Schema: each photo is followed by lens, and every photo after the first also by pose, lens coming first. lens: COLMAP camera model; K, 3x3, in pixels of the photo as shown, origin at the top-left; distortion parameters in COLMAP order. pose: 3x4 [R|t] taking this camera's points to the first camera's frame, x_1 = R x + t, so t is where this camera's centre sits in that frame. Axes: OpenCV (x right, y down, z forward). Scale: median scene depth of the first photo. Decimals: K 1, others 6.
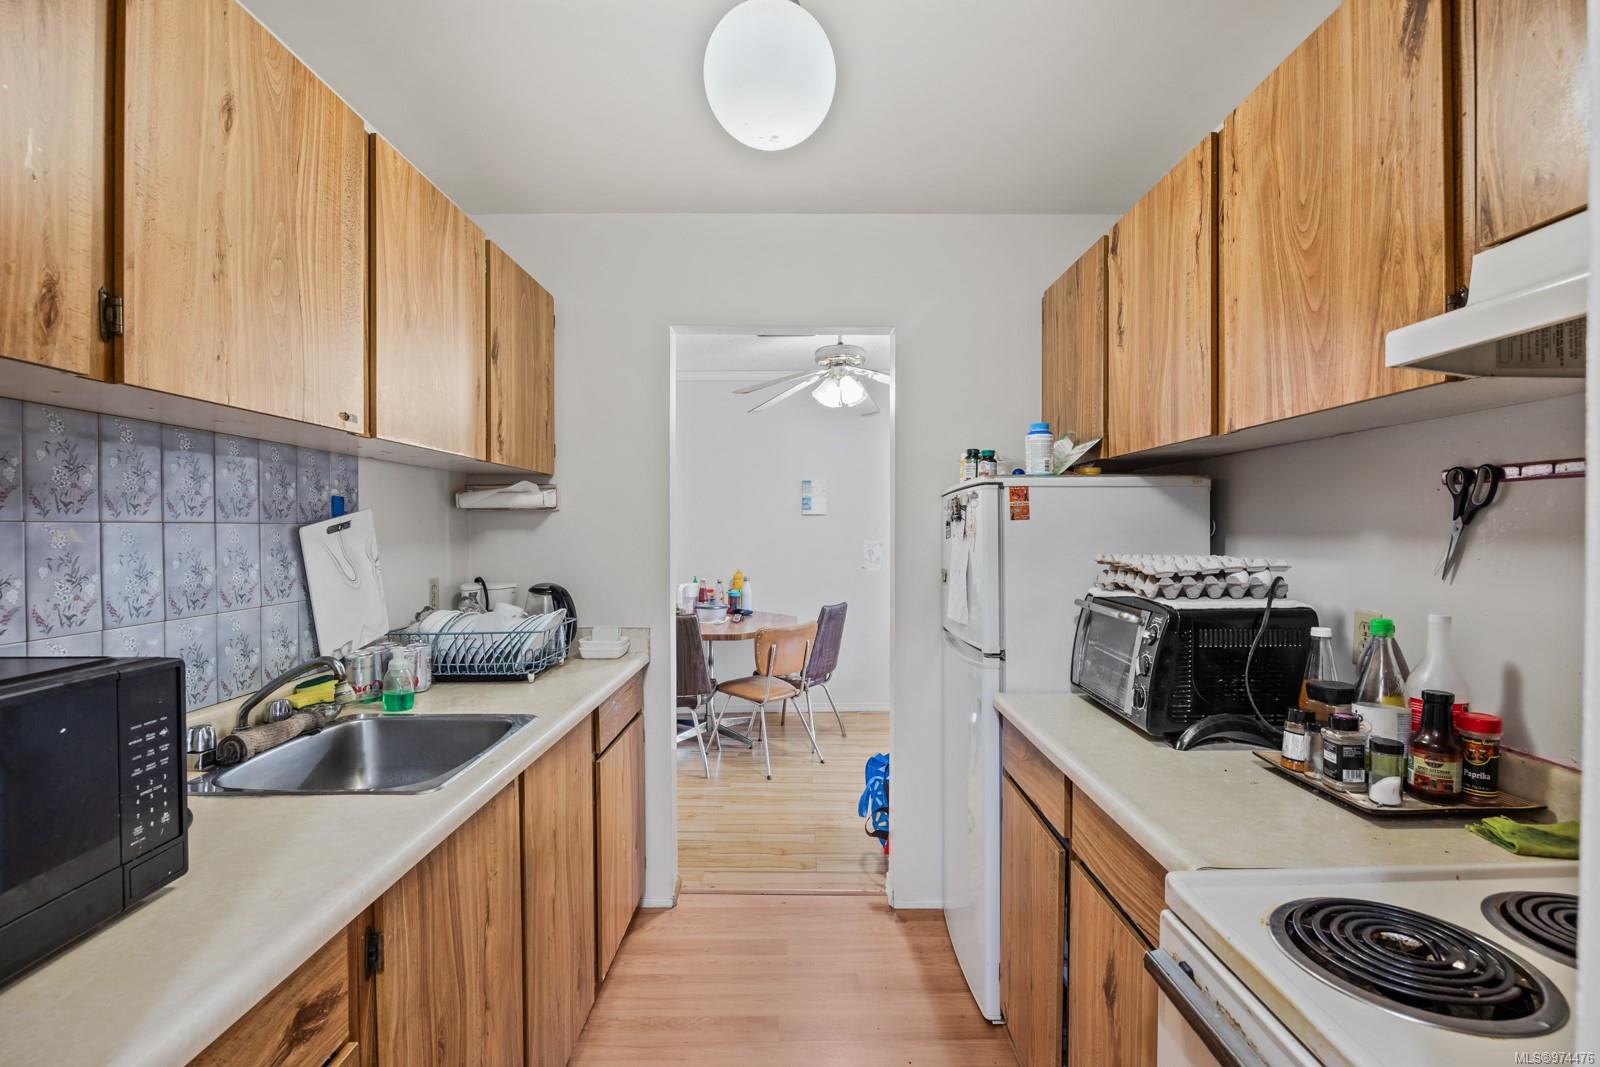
lens RADIAL K [[780.9, 0, 800.0], [0, 780.9, 533.5], [0, 0, 1]] dist [-0.000106, -0.000047]
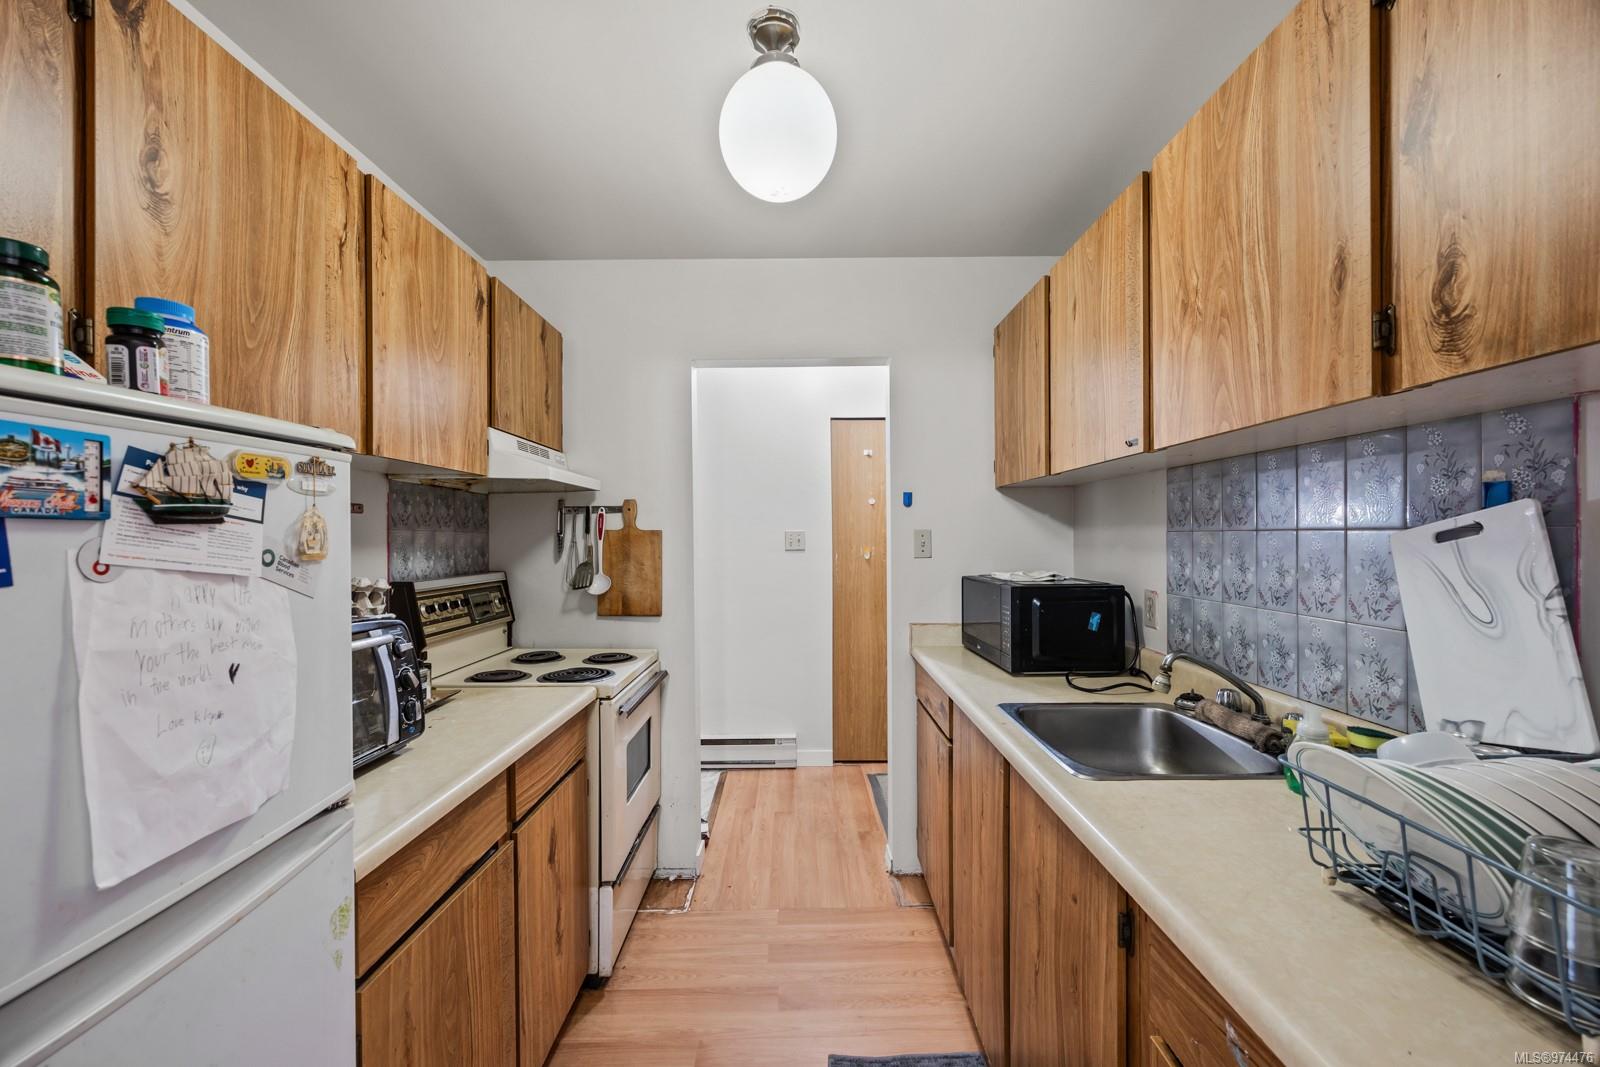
lens RADIAL K [[608.6, 0, 800.0], [0, 608.6, 533.5], [0, 0, 1]] dist [-0.009598, 0.000052]
pose [[-0.999979, 0.006550, -0.000197, -0.062667], [0.006550, 0.999974, 0.002996, -0.015244], [0.000216, 0.002994, -0.999995, 1.804671]]
